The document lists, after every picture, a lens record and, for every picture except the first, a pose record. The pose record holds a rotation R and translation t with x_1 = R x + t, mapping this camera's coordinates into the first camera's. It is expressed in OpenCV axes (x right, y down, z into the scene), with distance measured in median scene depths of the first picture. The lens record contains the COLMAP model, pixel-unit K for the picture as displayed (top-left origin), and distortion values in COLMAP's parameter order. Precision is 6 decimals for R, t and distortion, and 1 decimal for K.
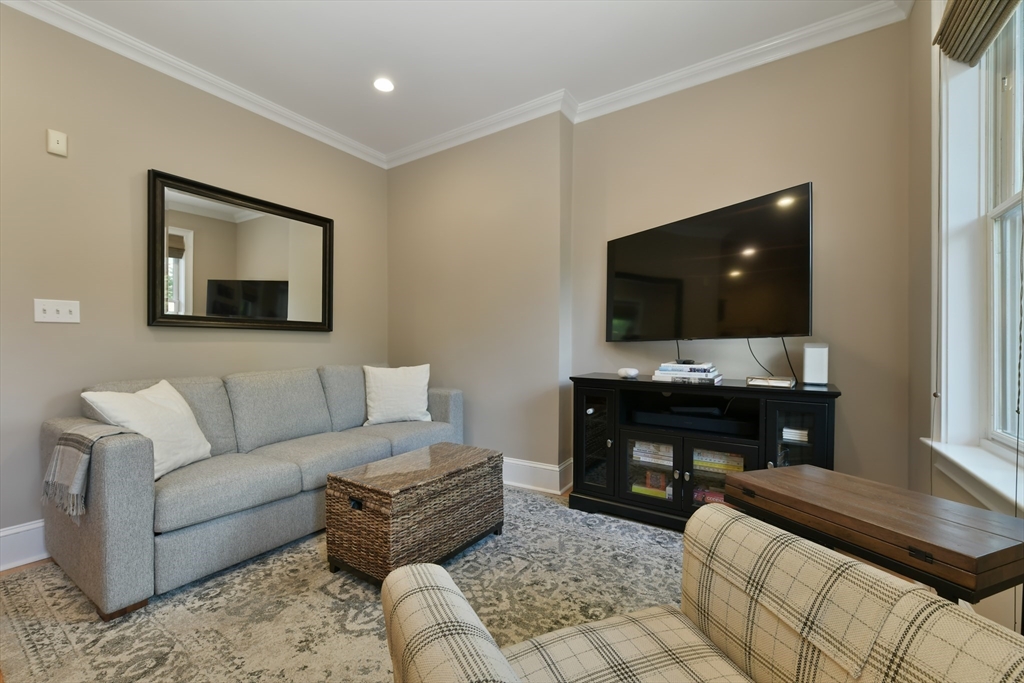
lens RADIAL K [[421.6, 0, 511.0], [0, 421.6, 343.3], [0, 0, 1]] dist [-0.002825, -0.000344]
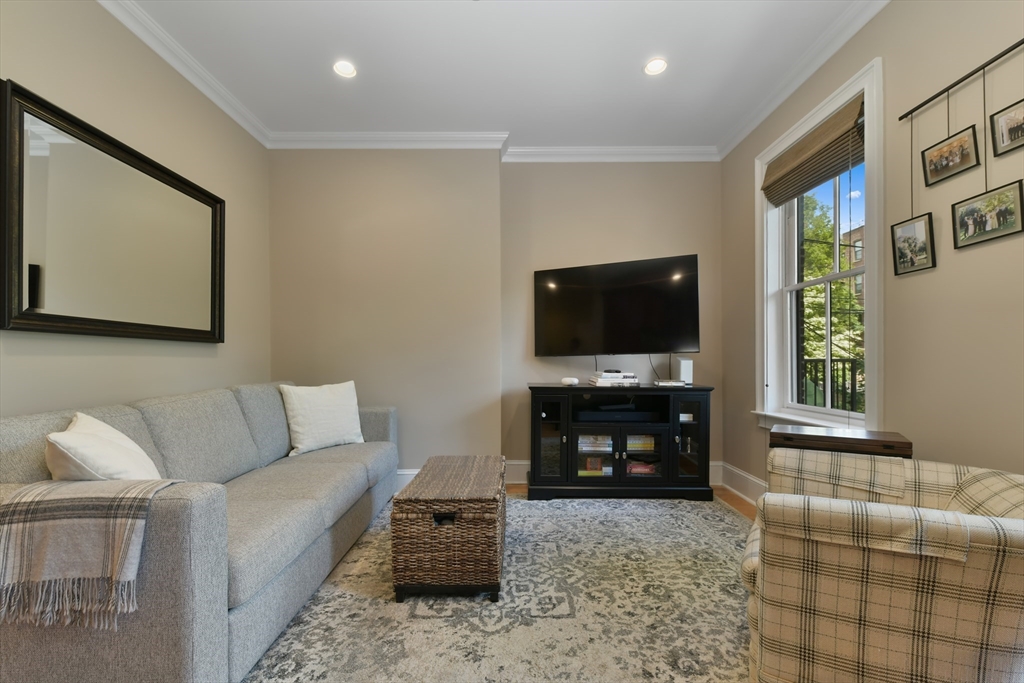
lens RADIAL K [[421.6, 0, 519.9], [0, 421.6, 358.2], [0, 0, 1]] dist [-0.002825, -0.000344]
pose [[0.829012, -0.000901, 0.559230, -0.580424], [0.002367, 0.999995, -0.001896, 0.004164], [-0.559226, 0.002896, 0.829010, 0.060881]]
